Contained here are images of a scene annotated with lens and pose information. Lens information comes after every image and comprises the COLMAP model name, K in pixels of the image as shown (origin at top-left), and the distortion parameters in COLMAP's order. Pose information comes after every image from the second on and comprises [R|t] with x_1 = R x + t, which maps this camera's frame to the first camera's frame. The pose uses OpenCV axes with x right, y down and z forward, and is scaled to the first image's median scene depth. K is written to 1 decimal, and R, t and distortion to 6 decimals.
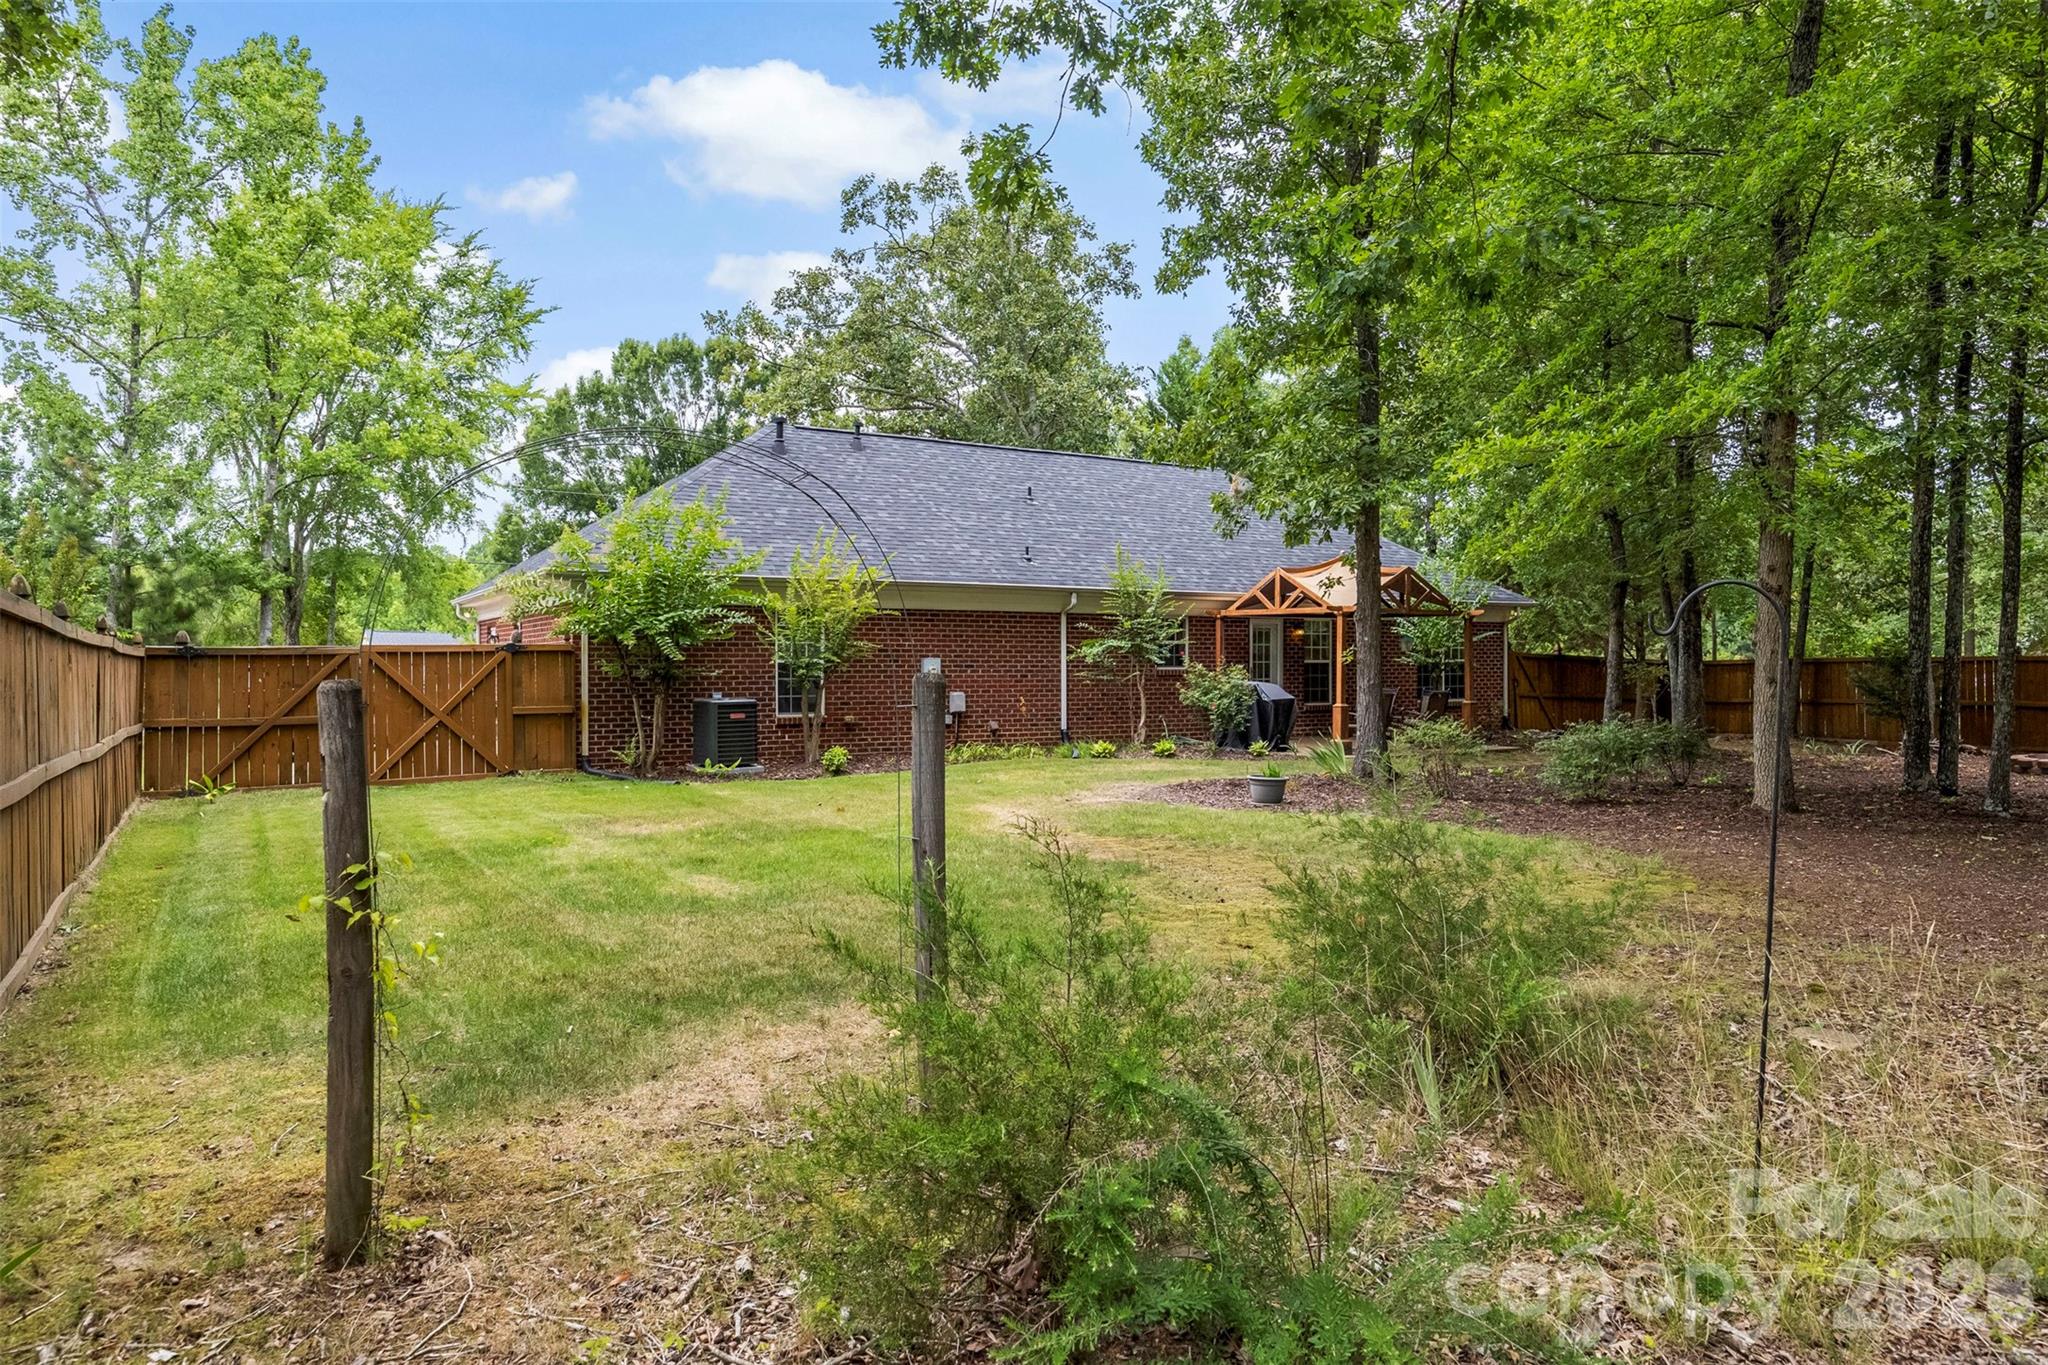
lens RADIAL K [[1355.6, 0, 1024.0], [0, 1355.6, 682.5], [0, 0, 1]] dist [0.000736, 0.000507]
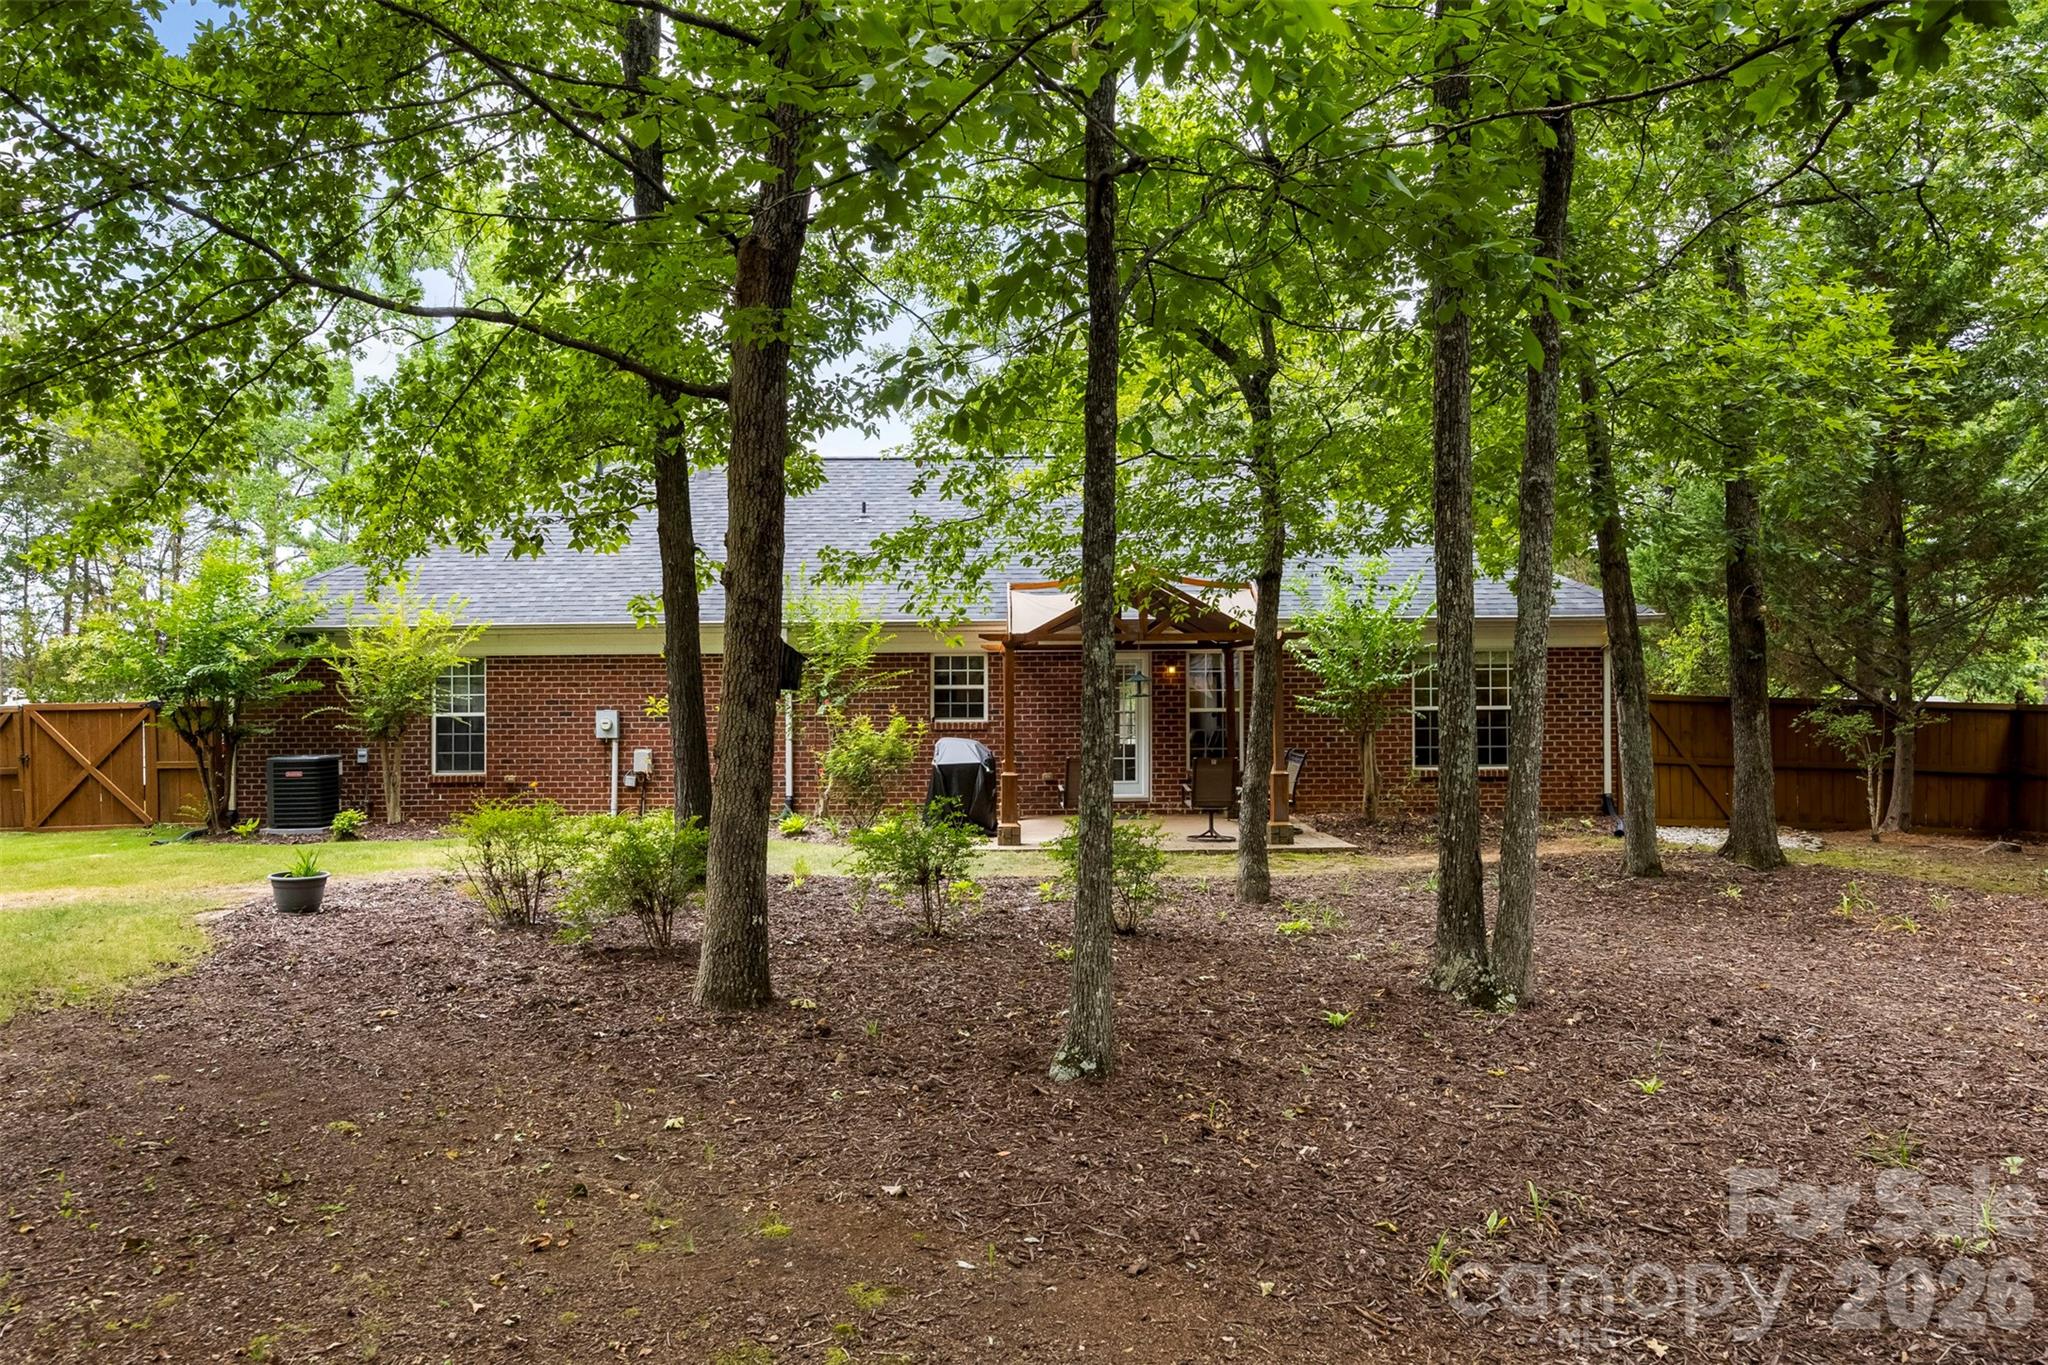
lens RADIAL K [[1355.6, 0, 1024.0], [0, 1355.6, 682.5], [0, 0, 1]] dist [0.000736, 0.000507]
pose [[0.845425, -0.017255, -0.533816, 0.656033], [-0.000940, 0.999428, -0.033794, -0.007037], [0.534094, 0.029072, 0.844925, 0.423420]]
